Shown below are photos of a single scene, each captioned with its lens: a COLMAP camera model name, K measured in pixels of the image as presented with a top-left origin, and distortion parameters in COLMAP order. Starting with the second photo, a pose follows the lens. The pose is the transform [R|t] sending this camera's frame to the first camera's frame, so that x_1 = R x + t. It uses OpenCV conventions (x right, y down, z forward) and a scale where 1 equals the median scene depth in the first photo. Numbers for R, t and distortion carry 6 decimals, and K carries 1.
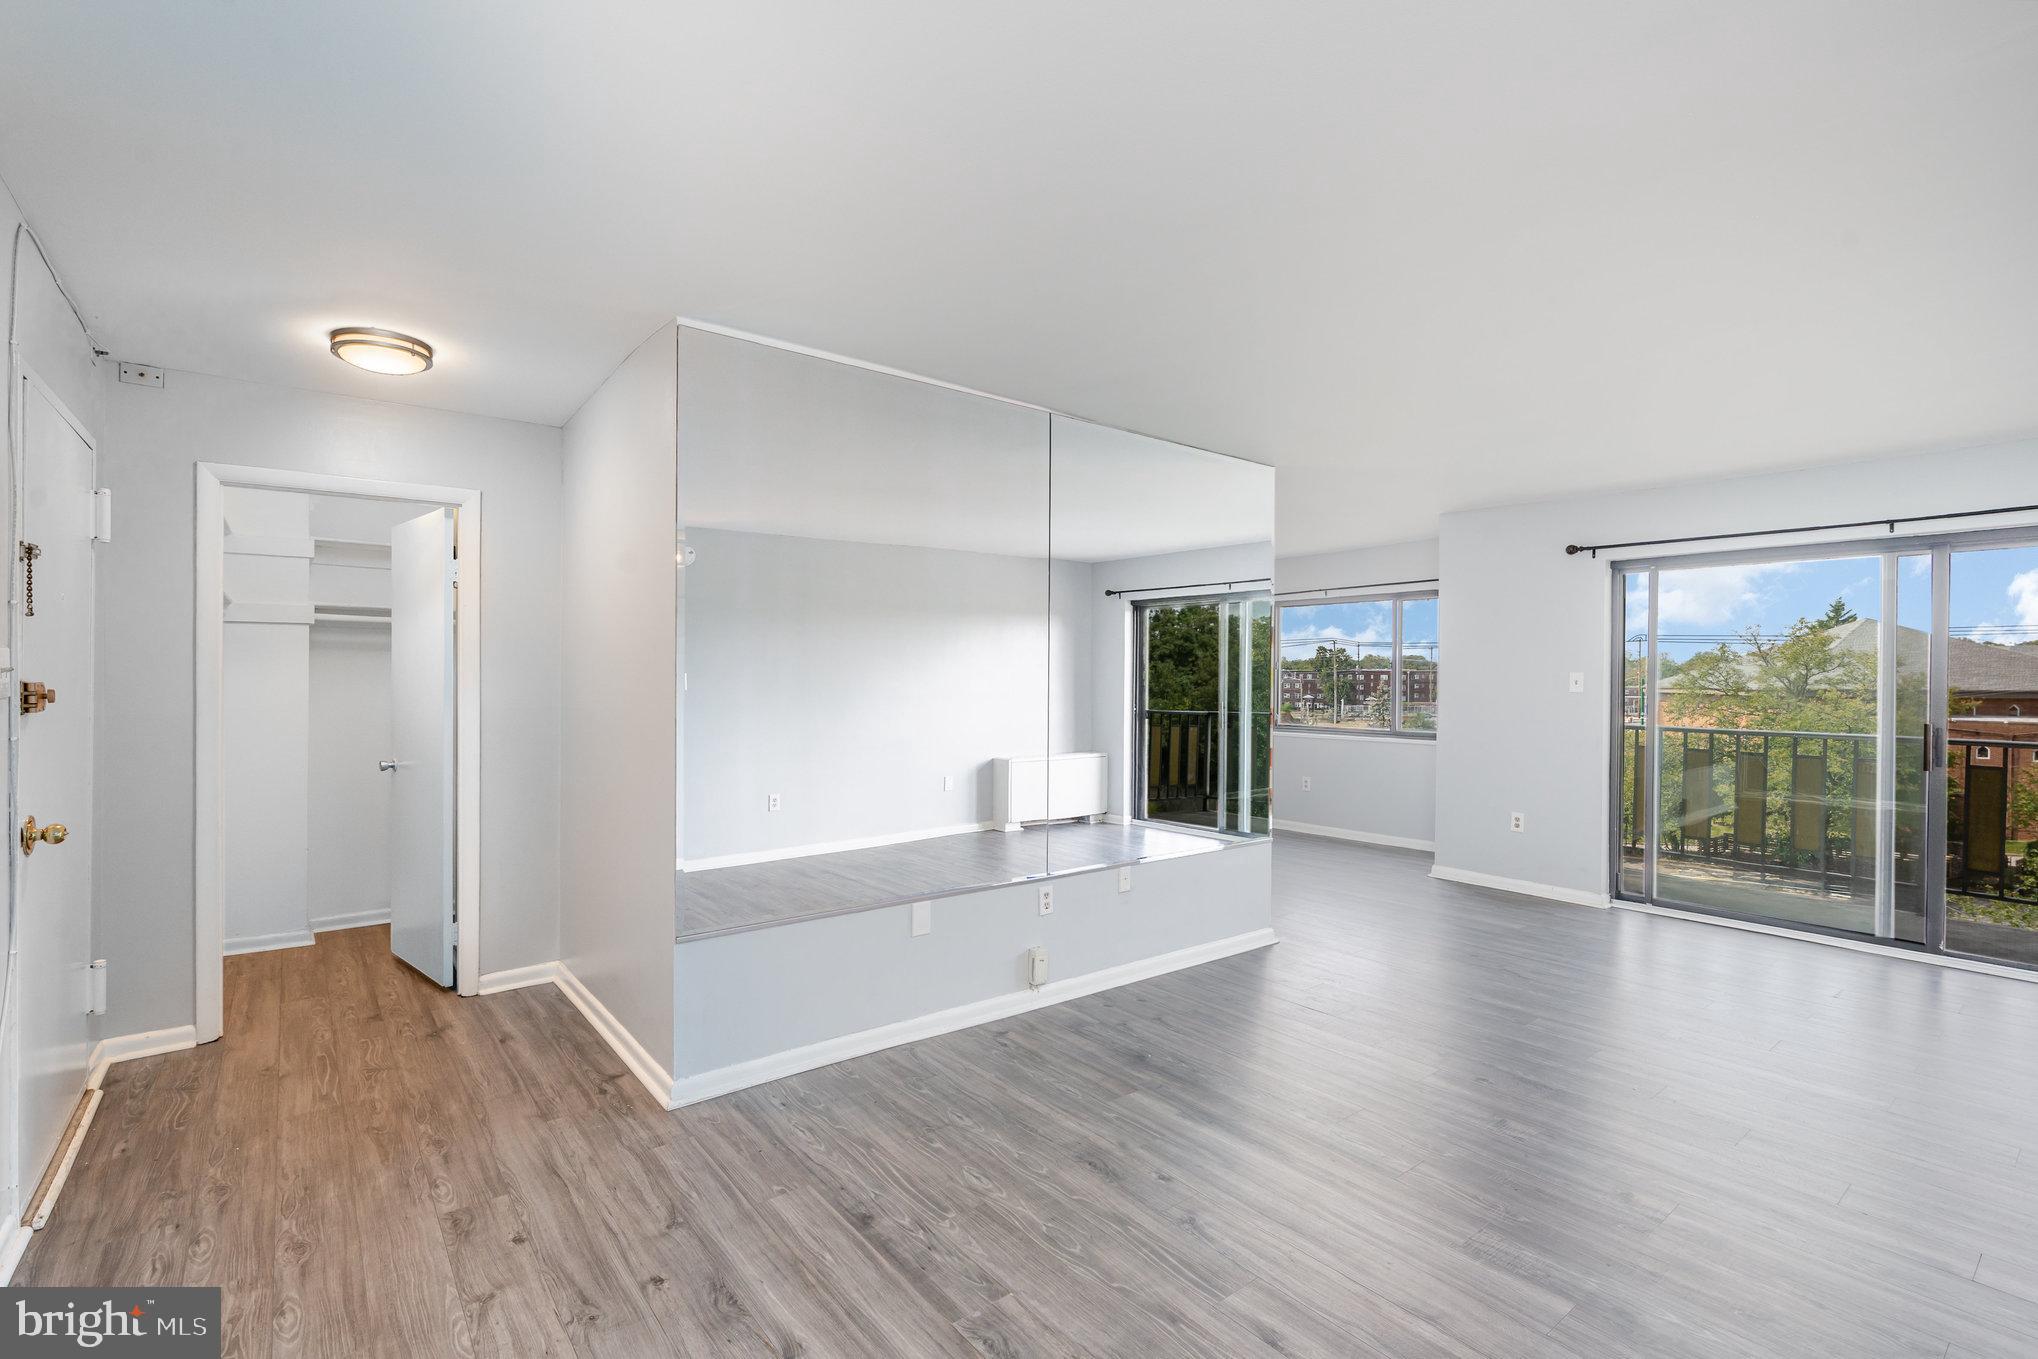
lens RADIAL K [[915.4, 0, 1019.3], [0, 915.4, 681.1], [0, 0, 1]] dist [0.004492, 0.000223]
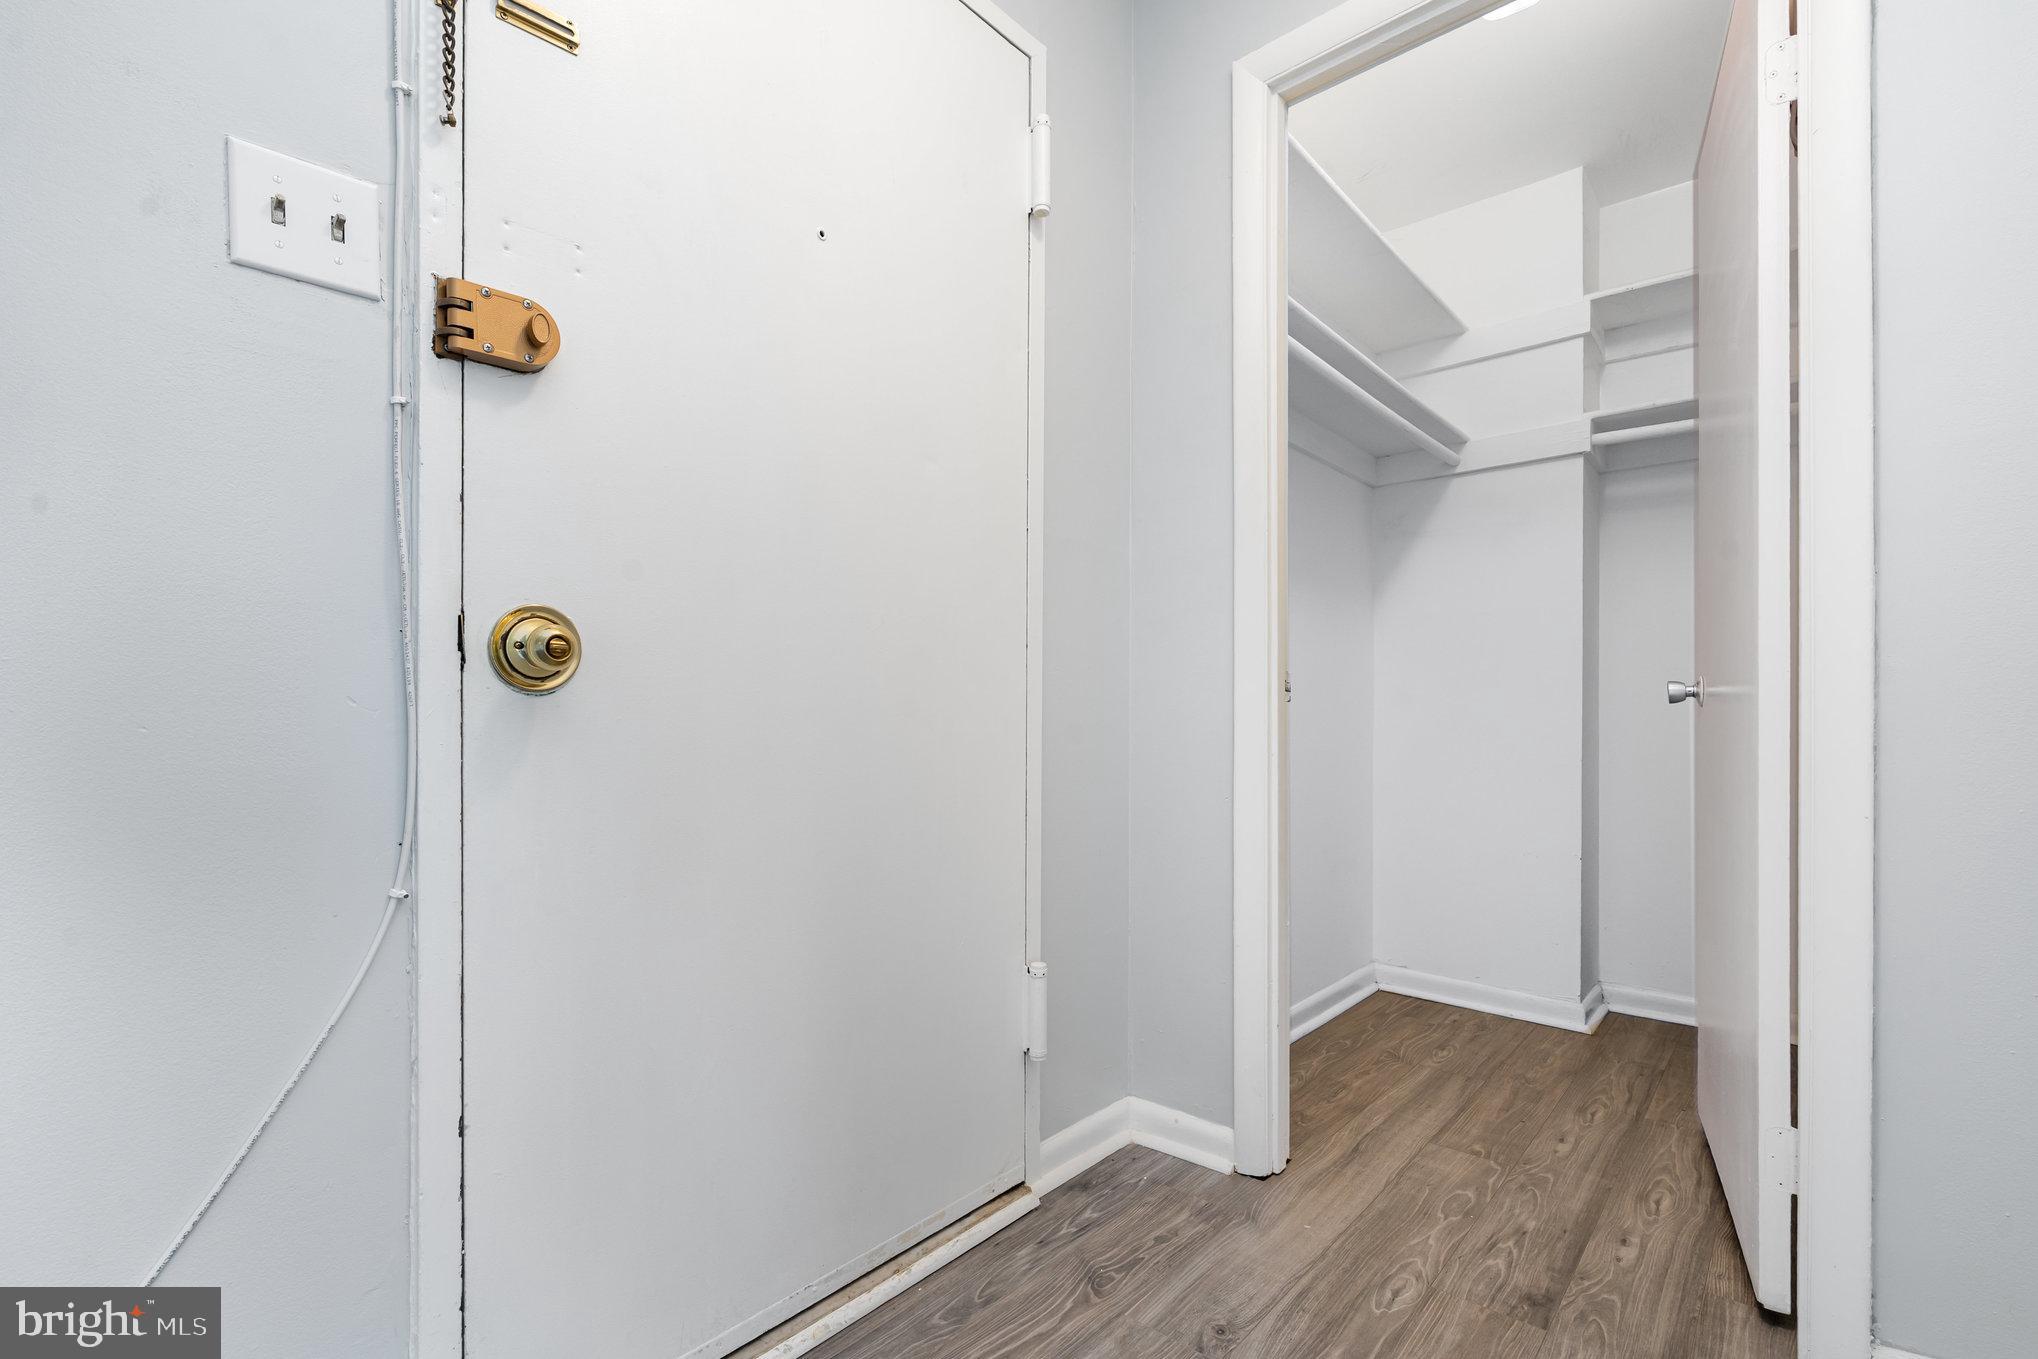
lens RADIAL K [[915.4, 0, 1019.1], [0, 915.4, 712.8], [0, 0, 1]] dist [0.004492, 0.000223]
pose [[0.177988, -0.005425, -0.984018, -0.365024], [-0.001478, 0.999982, -0.005780, 0.125176], [0.984031, 0.002483, 0.177977, 0.717076]]
